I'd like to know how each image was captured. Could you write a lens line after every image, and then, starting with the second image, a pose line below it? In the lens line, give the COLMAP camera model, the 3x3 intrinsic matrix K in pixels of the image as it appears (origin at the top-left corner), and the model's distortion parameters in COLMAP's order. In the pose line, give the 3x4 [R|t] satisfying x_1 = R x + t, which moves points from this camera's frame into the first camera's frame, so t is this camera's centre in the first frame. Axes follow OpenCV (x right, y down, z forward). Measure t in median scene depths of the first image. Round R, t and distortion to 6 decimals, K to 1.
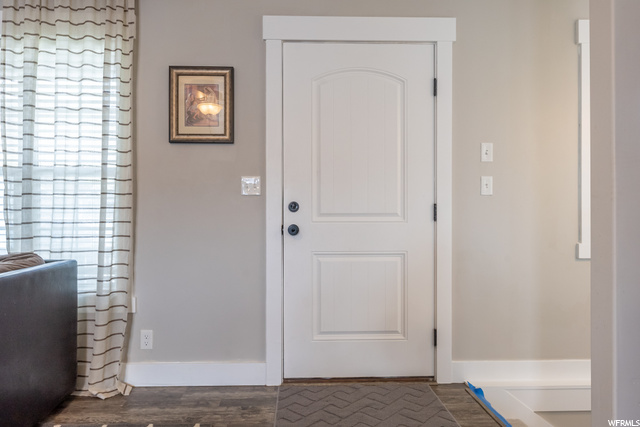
lens RADIAL K [[432.6, 0, 320.1], [0, 432.6, 212.0], [0, 0, 1]] dist [-0.001155, 0.000226]
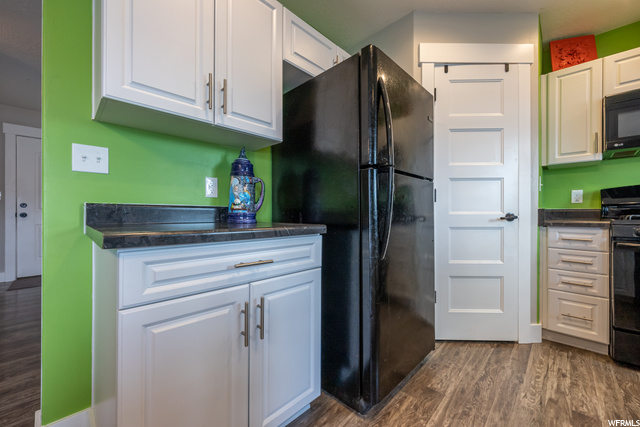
lens RADIAL K [[255.6, 0, 325.9], [0, 255.6, 211.9], [0, 0, 1]] dist [-0.003346, 0.001027]
pose [[0.711104, 0.001922, 0.703084, 0.138685], [-0.001594, 0.999998, -0.001122, 0.023753], [-0.703085, -0.000323, 0.711106, -1.192219]]
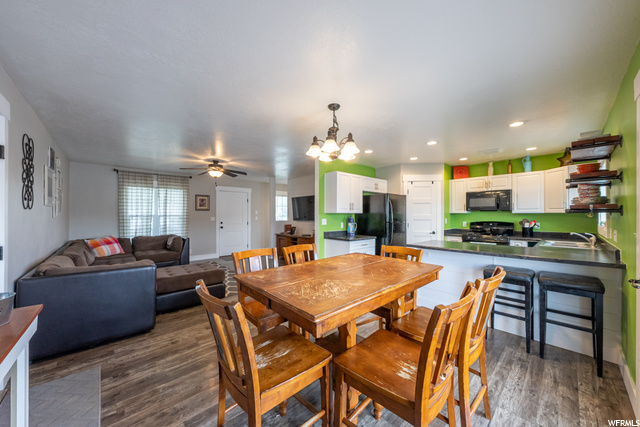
lens RADIAL K [[229.6, 0, 320.4], [0, 229.6, 215.4], [0, 0, 1]] dist [-0.014836, -0.000063]
pose [[0.762361, -0.002445, 0.647148, -0.946495], [-0.000511, 0.999990, 0.004380, -0.115702], [-0.647152, -0.003669, 0.762352, -1.887262]]
